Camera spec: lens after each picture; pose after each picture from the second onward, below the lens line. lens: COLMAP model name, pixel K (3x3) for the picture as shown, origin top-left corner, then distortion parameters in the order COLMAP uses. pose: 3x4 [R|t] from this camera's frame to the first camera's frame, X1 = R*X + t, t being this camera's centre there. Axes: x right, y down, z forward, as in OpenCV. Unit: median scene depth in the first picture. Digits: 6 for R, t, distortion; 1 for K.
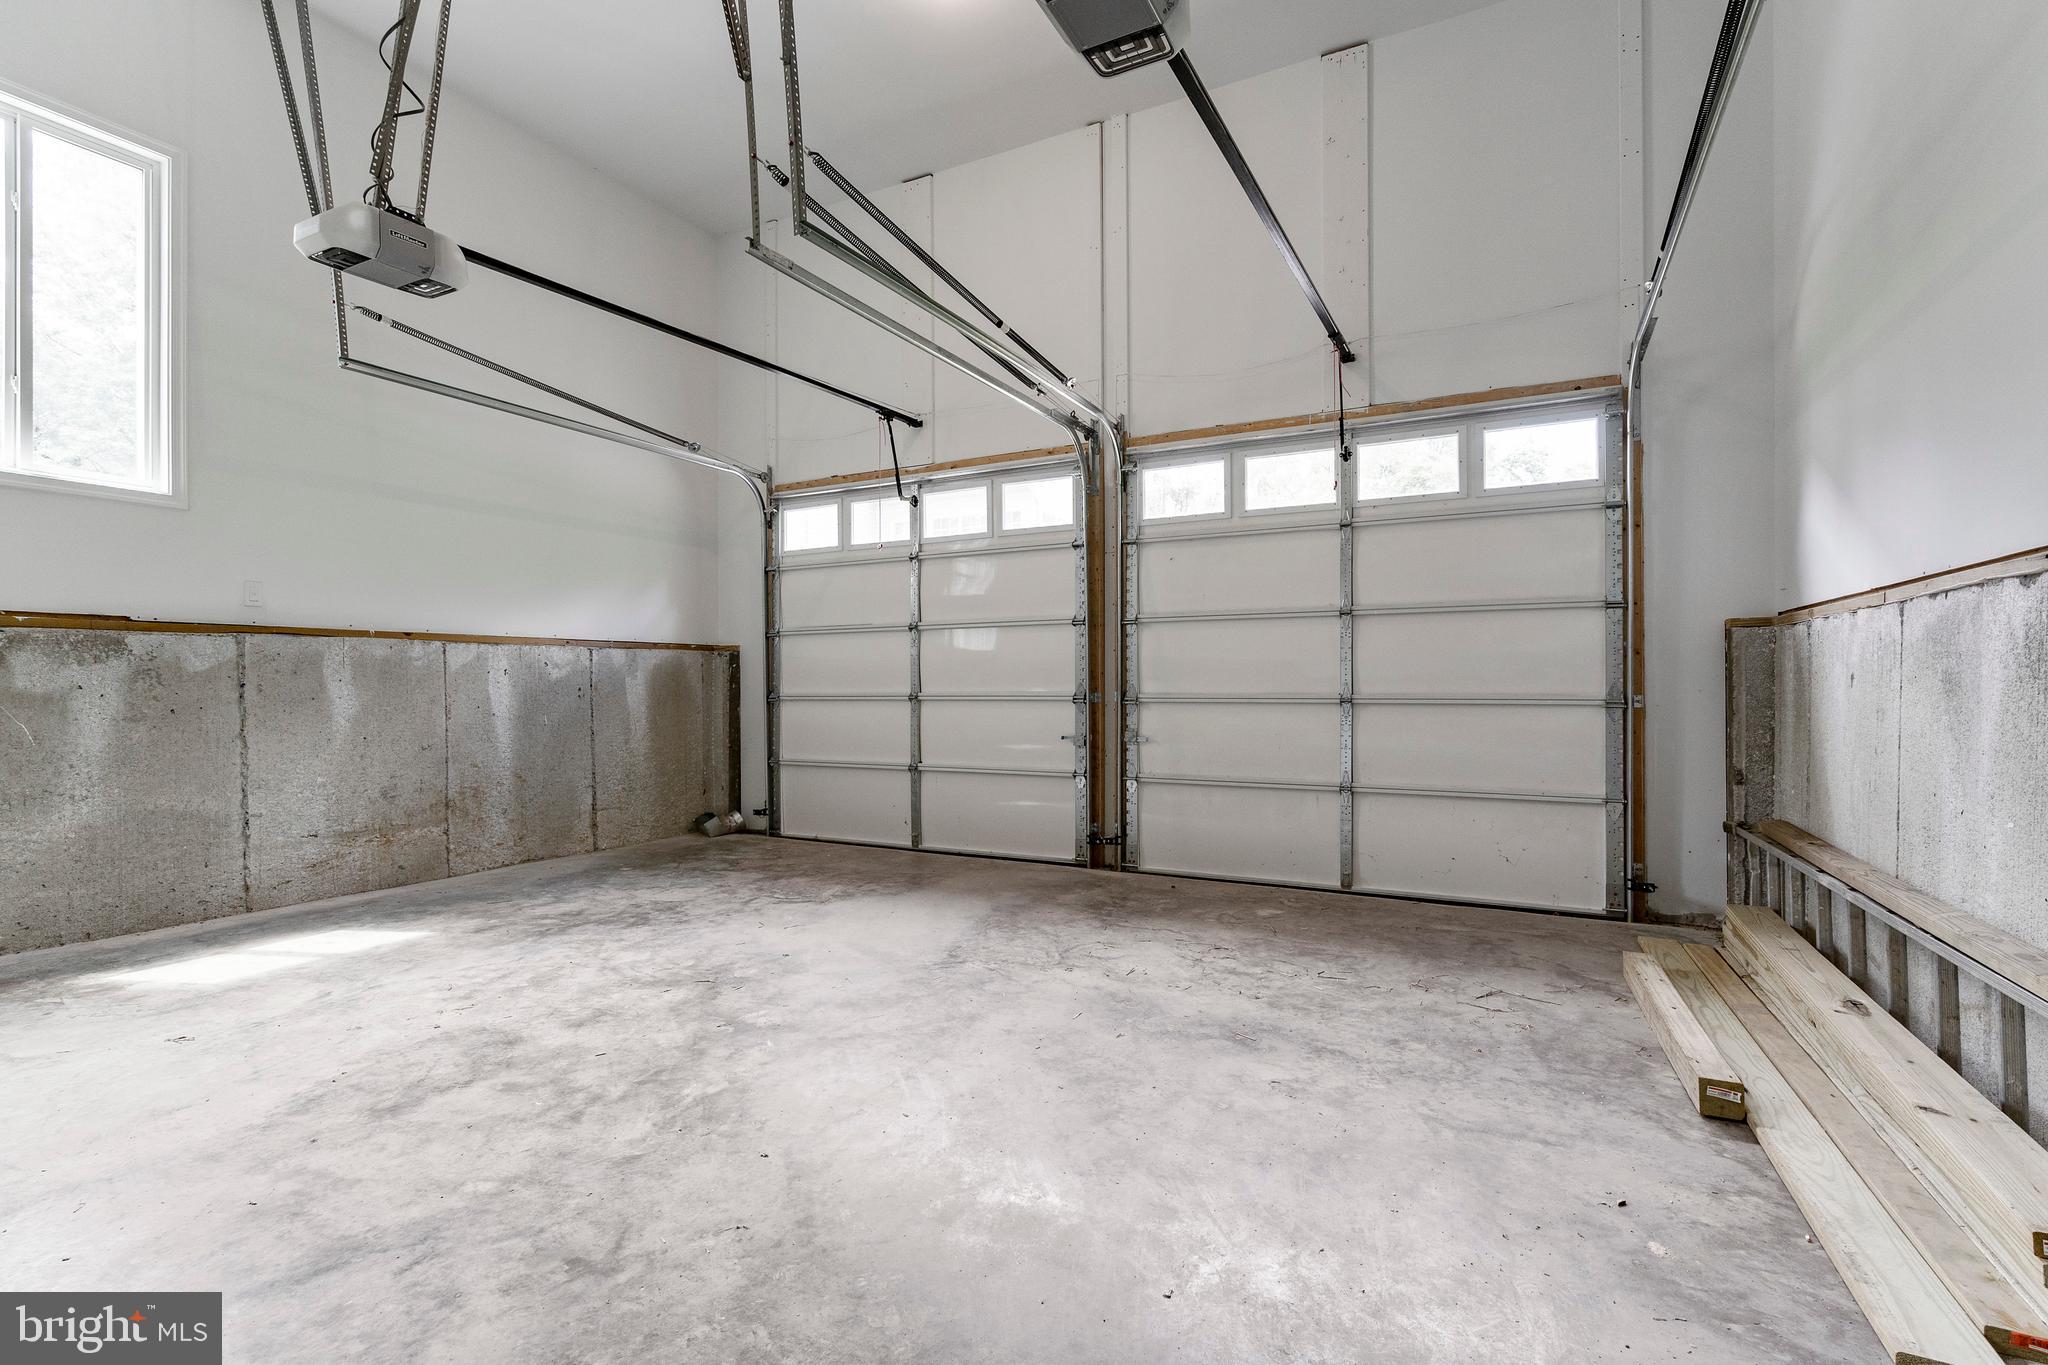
lens RADIAL K [[938.3, 0, 1024.7], [0, 938.3, 683.2], [0, 0, 1]] dist [-0.003940, 0.002663]
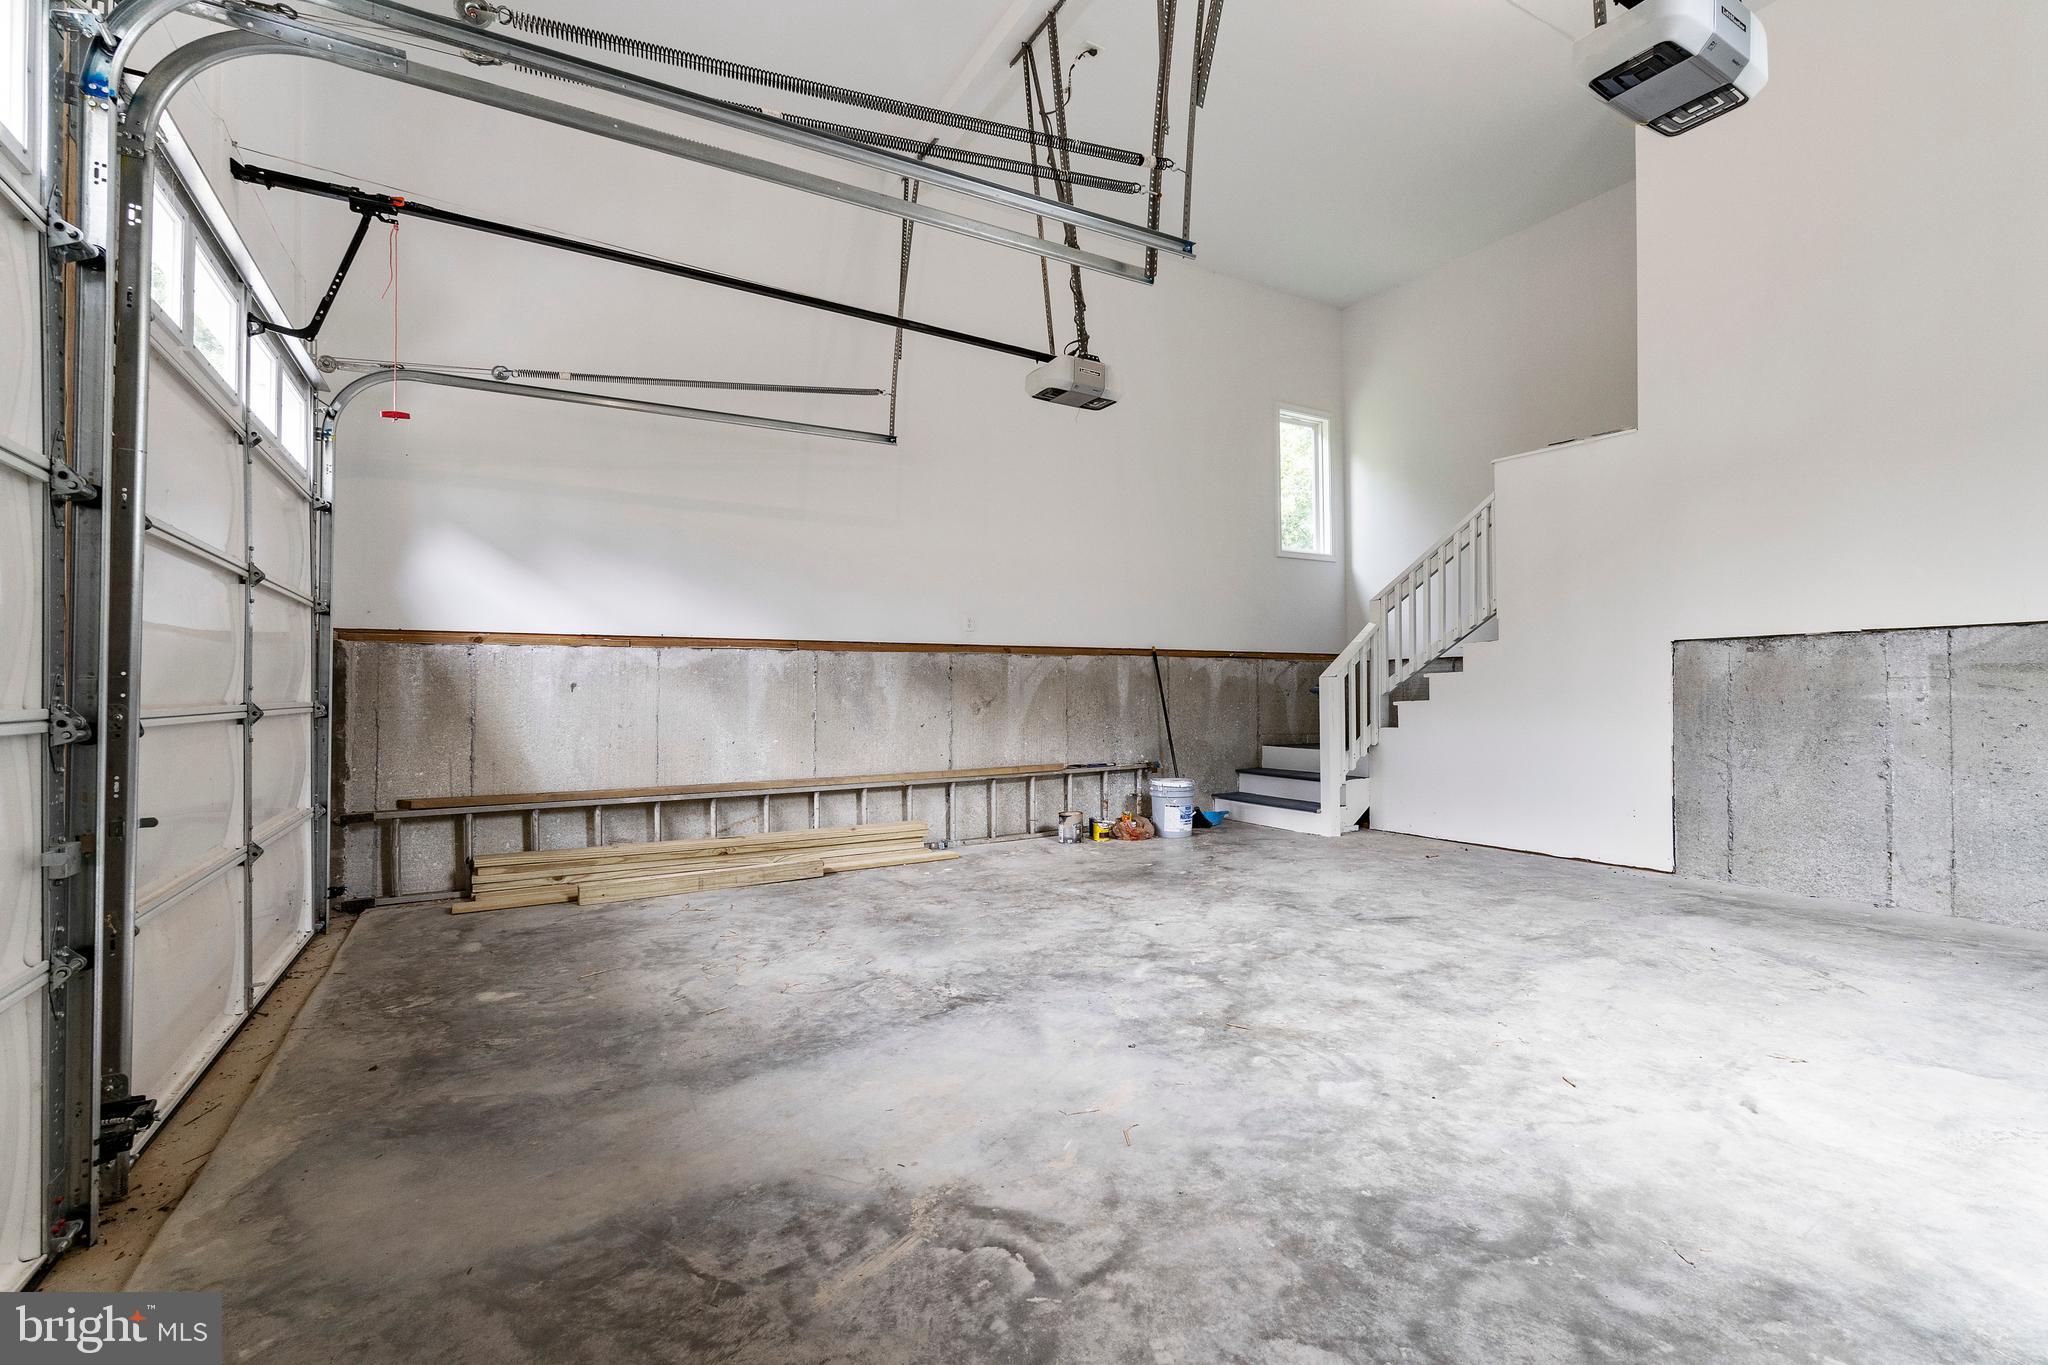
lens RADIAL K [[938.3, 0, 1023.5], [0, 938.3, 683.5], [0, 0, 1]] dist [-0.003940, 0.002663]
pose [[-0.841901, 0.011084, 0.539519, -0.642782], [0.005553, 0.999914, -0.011878, 0.013048], [-0.539604, -0.007004, -0.841890, 1.835141]]
